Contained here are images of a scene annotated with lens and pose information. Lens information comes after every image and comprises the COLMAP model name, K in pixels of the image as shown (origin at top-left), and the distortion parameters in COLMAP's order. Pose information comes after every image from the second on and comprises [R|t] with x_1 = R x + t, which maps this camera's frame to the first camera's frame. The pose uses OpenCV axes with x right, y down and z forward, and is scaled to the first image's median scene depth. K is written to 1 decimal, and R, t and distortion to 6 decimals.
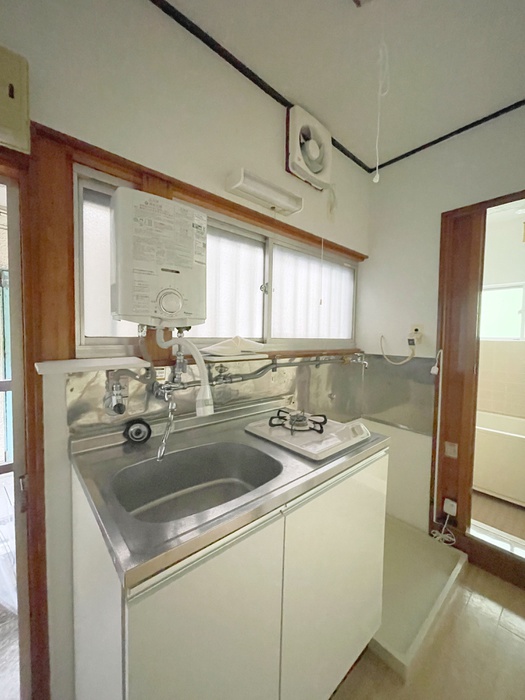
lens RADIAL K [[281.3, 0, 267.2], [0, 281.3, 350.9], [0, 0, 1]] dist [-0.013567, 0.001023]
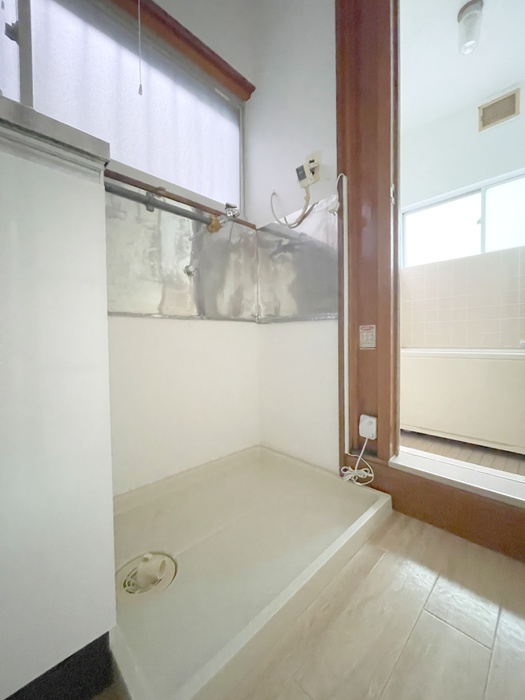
lens RADIAL K [[281.3, 0, 261.8], [0, 281.3, 353.4], [0, 0, 1]] dist [-0.013567, 0.001023]
pose [[0.998499, -0.028347, 0.046873, 0.397861], [0.028306, 0.999598, 0.001528, 0.391247], [-0.046897, -0.000199, 0.998900, 0.384420]]
